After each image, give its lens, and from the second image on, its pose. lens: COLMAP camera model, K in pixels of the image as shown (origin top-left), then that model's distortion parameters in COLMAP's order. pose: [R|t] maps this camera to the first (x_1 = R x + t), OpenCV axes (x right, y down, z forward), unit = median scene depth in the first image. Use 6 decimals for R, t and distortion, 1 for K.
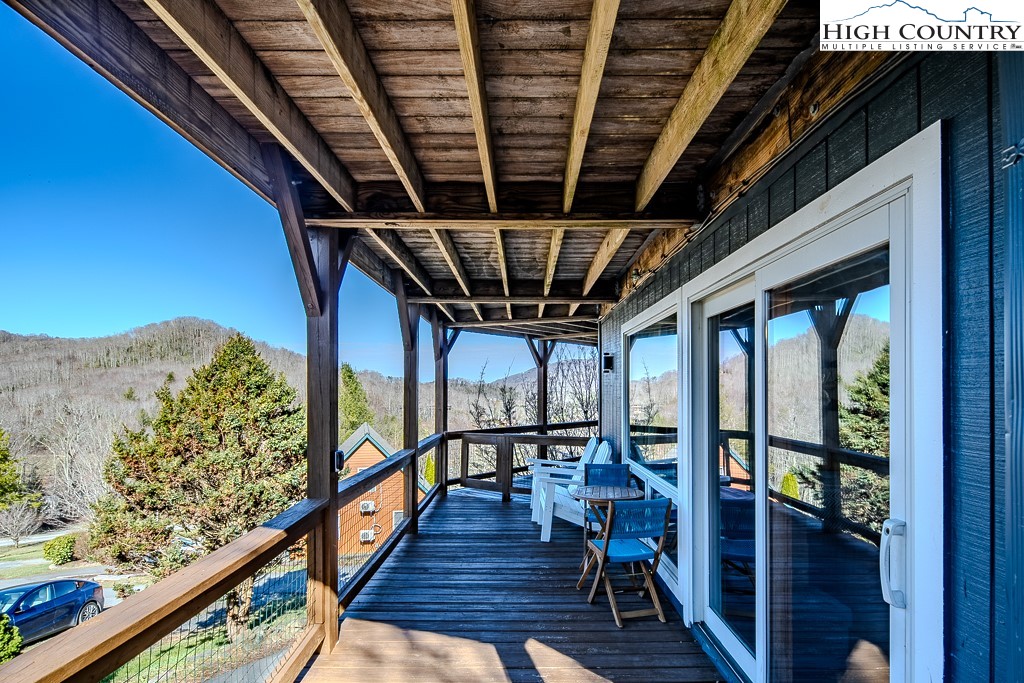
lens RADIAL K [[497.3, 0, 516.8], [0, 497.3, 386.6], [0, 0, 1]] dist [0.004471, -0.001461]
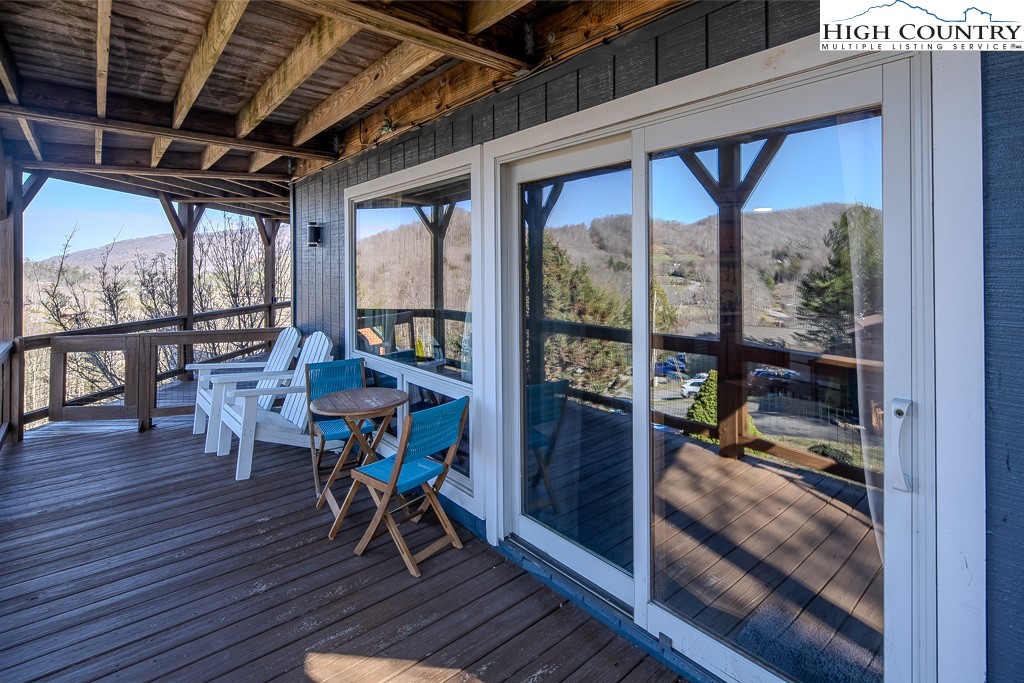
lens RADIAL K [[497.3, 0, 506.2], [0, 497.3, 268.1], [0, 0, 1]] dist [0.004471, -0.001461]
pose [[0.765824, -0.004885, 0.643032, -0.093240], [0.001469, 0.999982, 0.005846, 0.002100], [-0.643048, -0.003532, 0.765817, 0.169387]]
